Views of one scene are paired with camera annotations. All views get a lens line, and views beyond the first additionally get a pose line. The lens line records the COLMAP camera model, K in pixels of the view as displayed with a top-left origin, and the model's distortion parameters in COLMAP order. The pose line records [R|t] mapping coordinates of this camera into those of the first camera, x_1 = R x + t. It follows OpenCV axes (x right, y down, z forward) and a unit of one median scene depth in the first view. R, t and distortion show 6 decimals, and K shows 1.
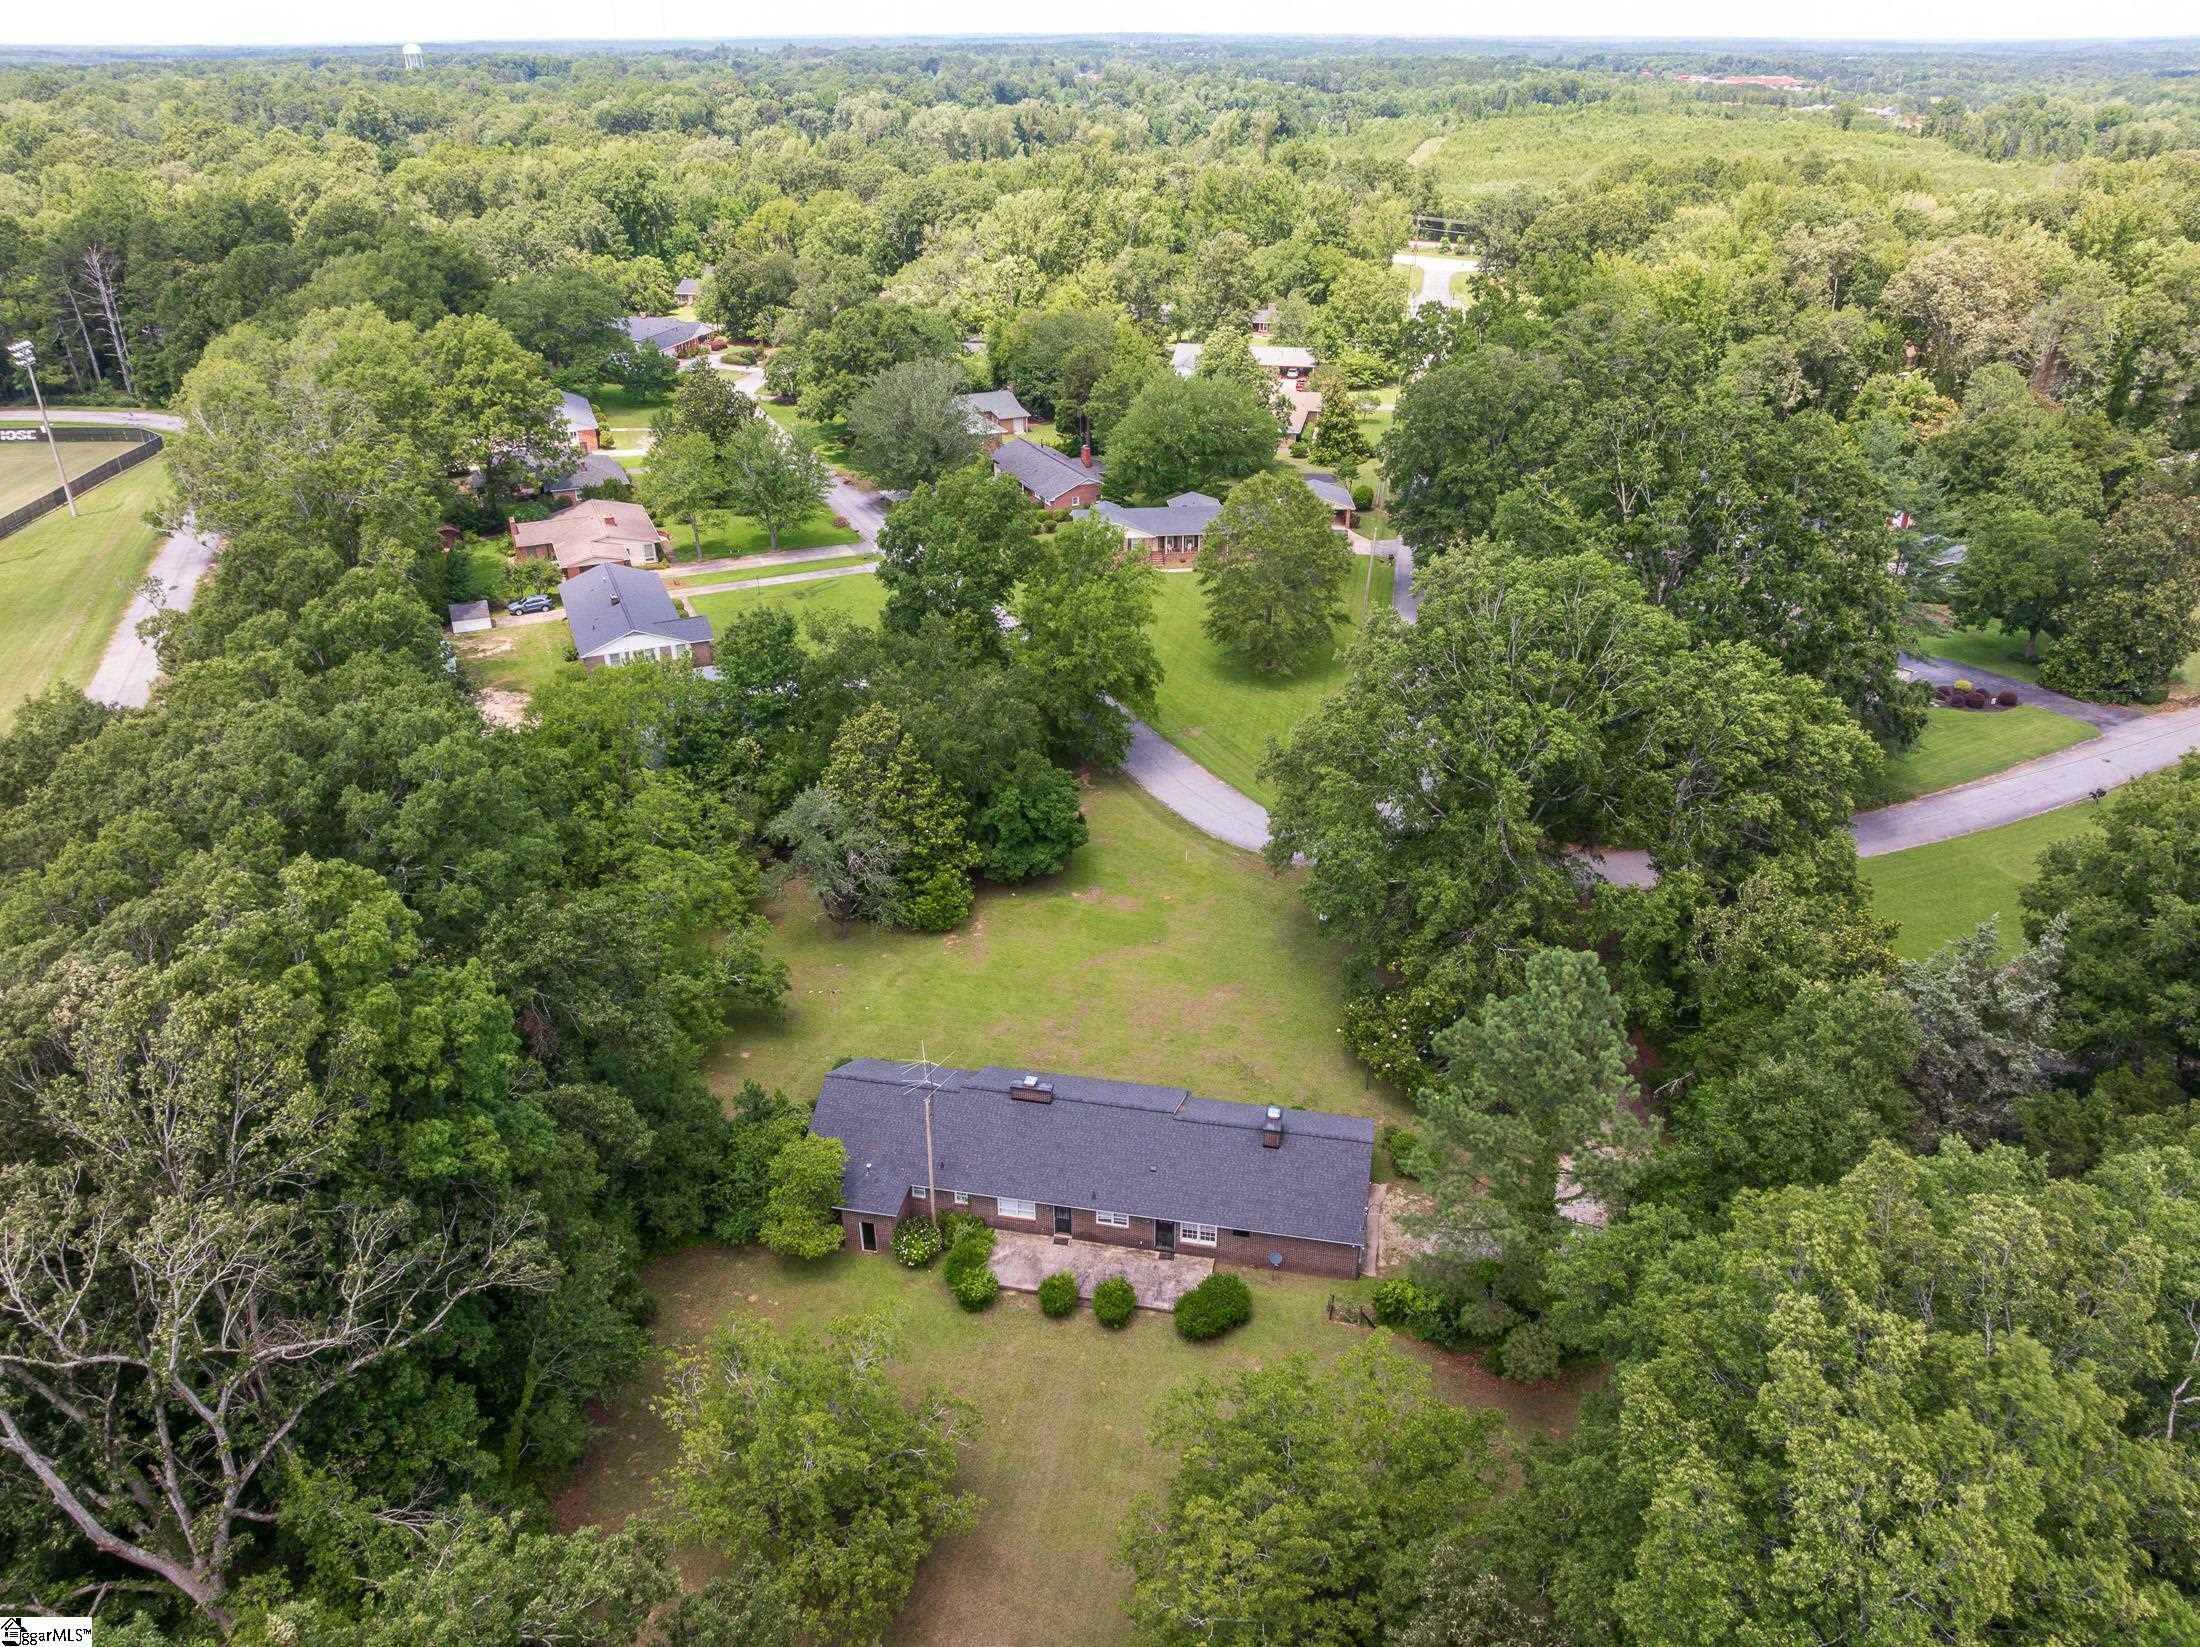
lens RADIAL K [[1545.4, 0, 1102.1], [0, 1545.4, 823.7], [0, 0, 1]] dist [-0.037513, -0.000397]
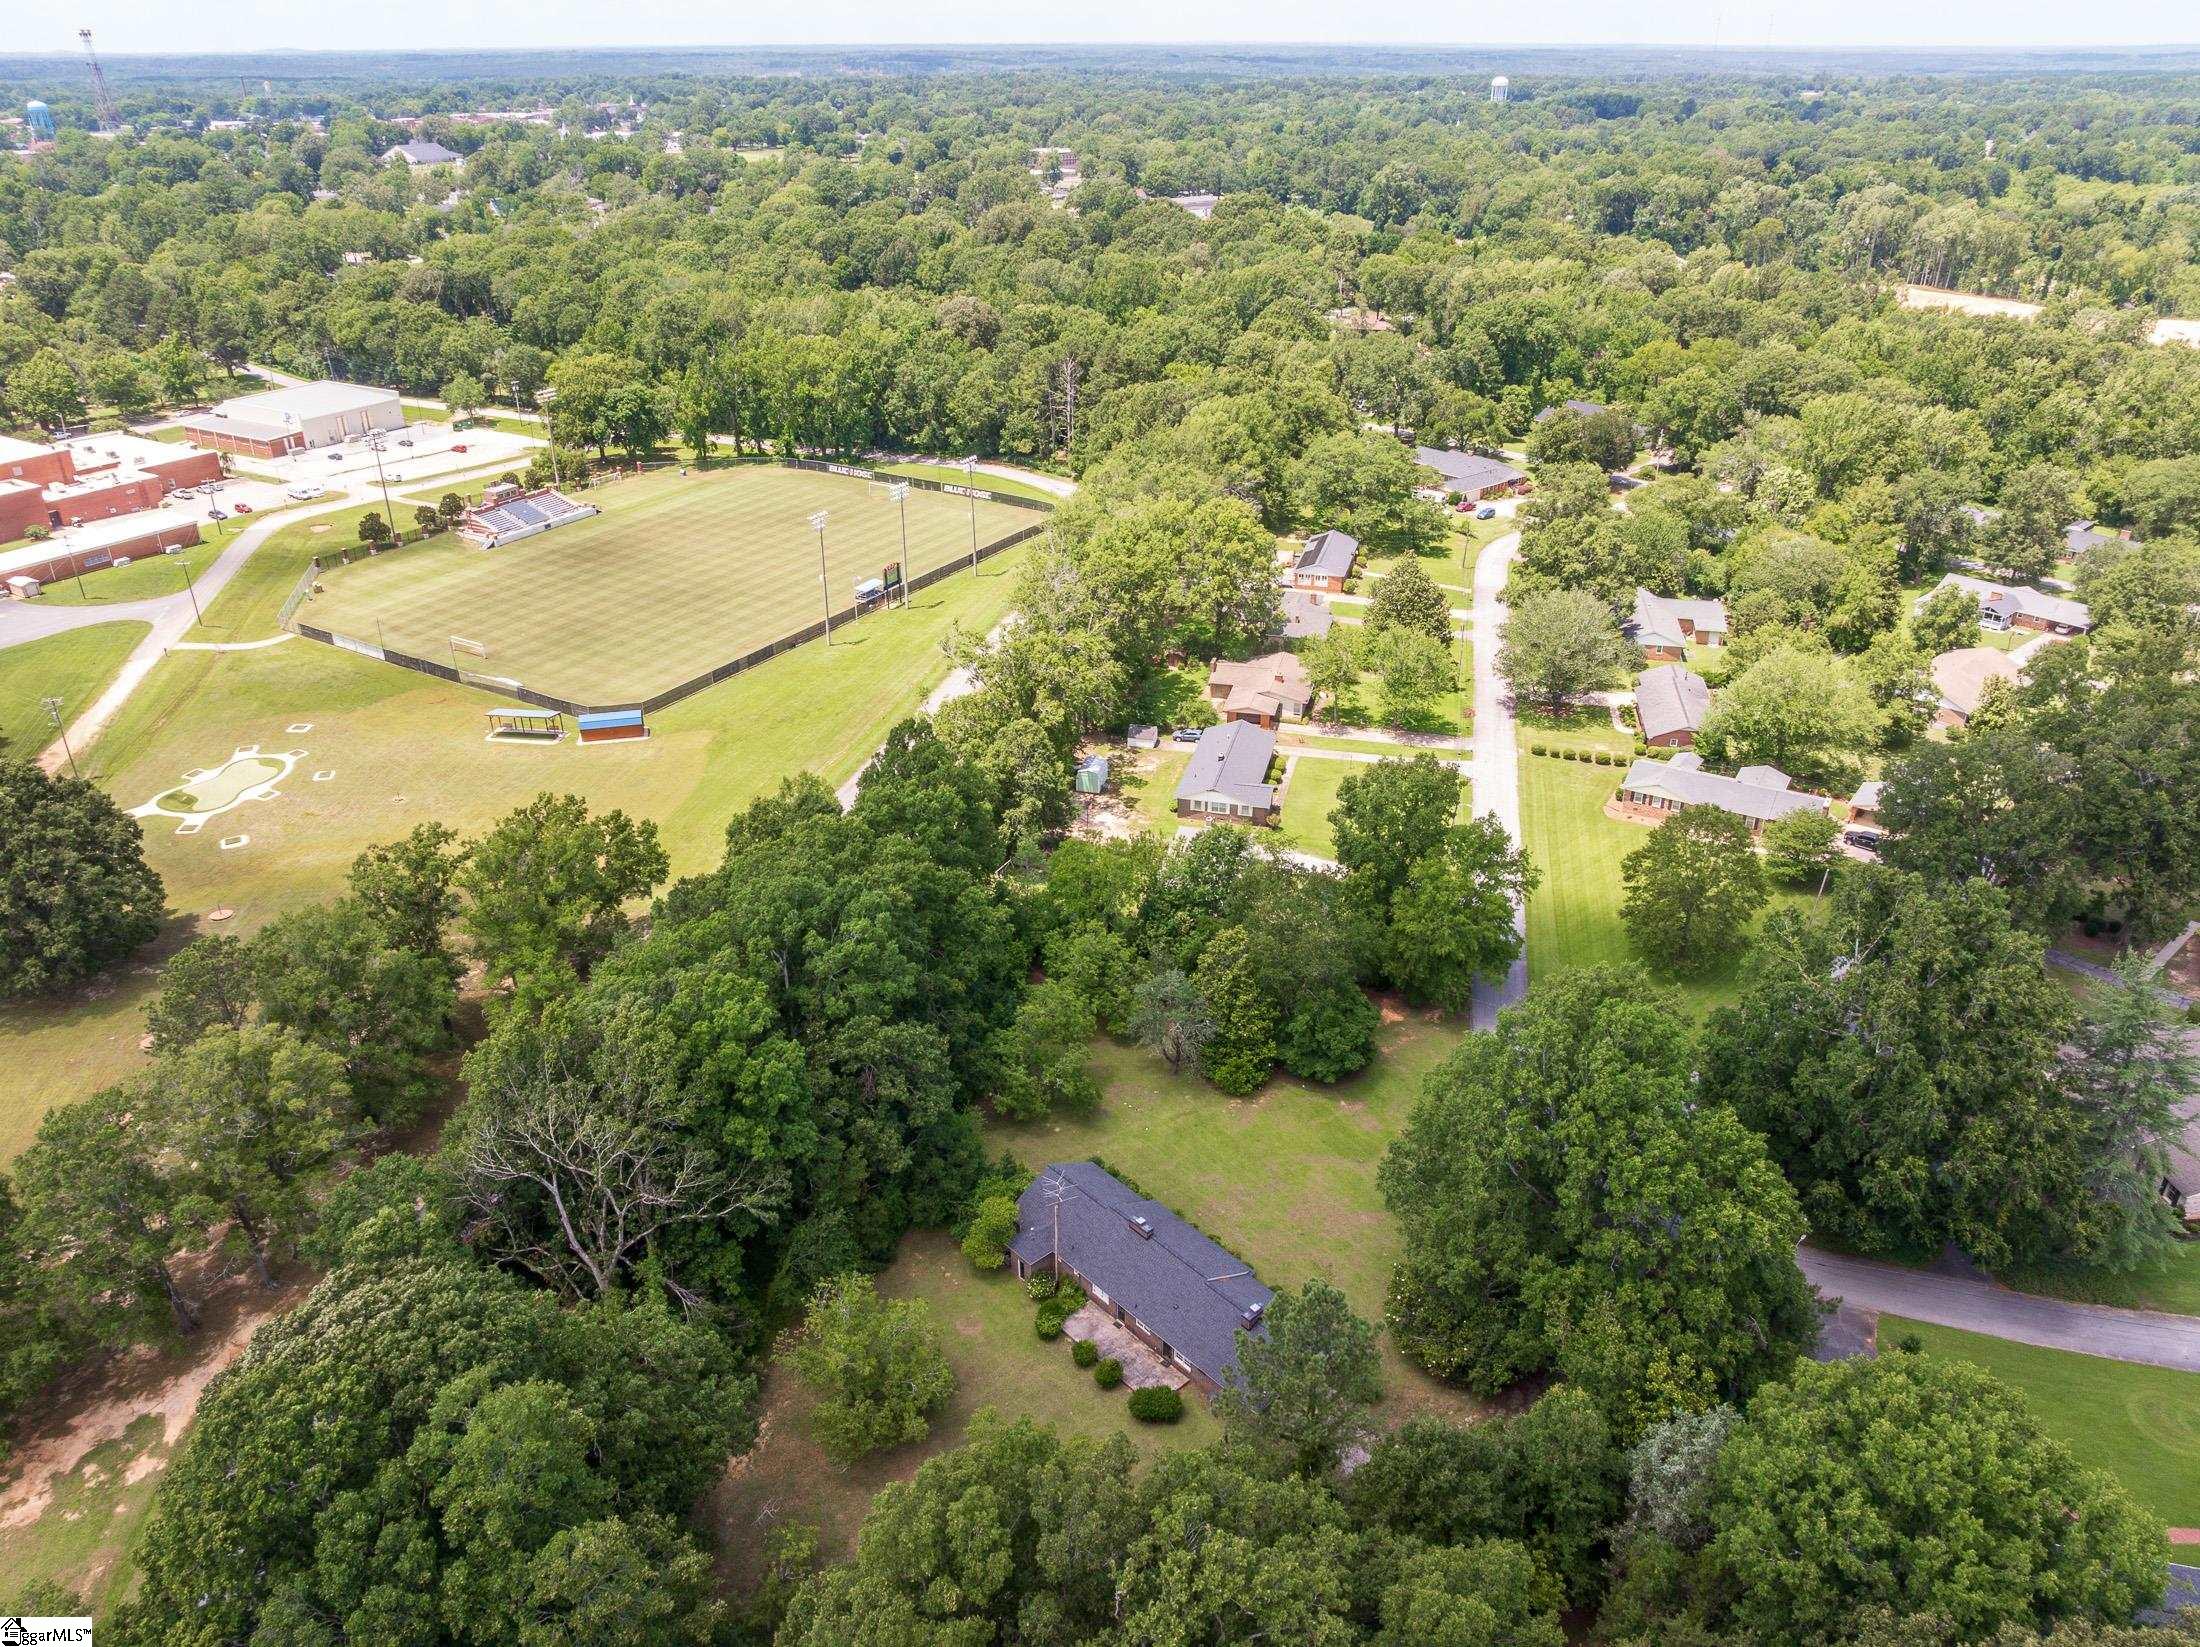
lens RADIAL K [[1545.4, 0, 1097.8], [0, 1545.4, 822.1], [0, 0, 1]] dist [-0.037513, -0.000397]
pose [[0.802033, 0.270239, -0.532648, 0.478998], [-0.270051, 0.959502, 0.080174, -0.248390], [0.532743, 0.079540, 0.842531, -0.268676]]
